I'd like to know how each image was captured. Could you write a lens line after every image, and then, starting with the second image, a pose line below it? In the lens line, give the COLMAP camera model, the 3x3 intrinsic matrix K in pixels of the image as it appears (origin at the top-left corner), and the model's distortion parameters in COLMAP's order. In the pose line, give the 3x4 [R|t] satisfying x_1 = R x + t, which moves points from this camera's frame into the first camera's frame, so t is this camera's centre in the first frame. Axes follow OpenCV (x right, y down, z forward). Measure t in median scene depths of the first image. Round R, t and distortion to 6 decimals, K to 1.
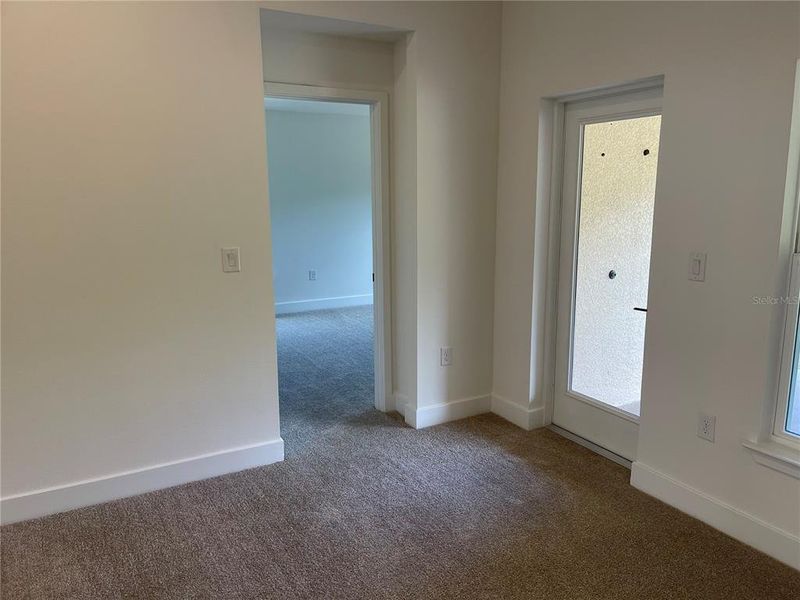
lens RADIAL K [[613.1, 0, 400.0], [0, 613.1, 300.0], [0, 0, 1]] dist [0.087519, 0.001617]
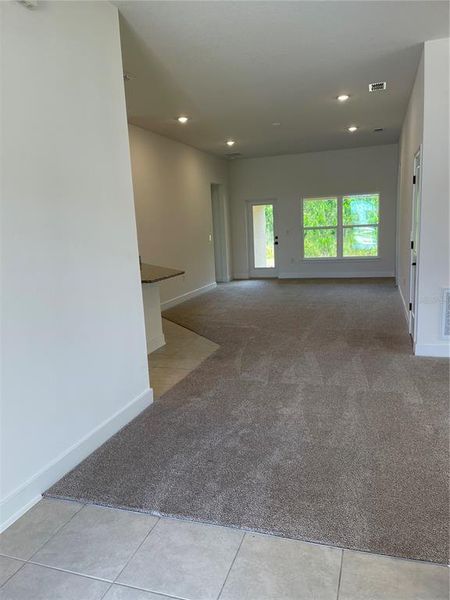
lens RADIAL K [[451.4, 0, 225.0], [0, 451.4, 300.0], [0, 0, 1]] dist [0.027653, 0.000200]
pose [[0.737151, -0.132948, 0.662521, -2.358838], [0.168183, 0.985698, 0.010671, 0.358828], [-0.654464, 0.103558, 0.748968, -1.401618]]
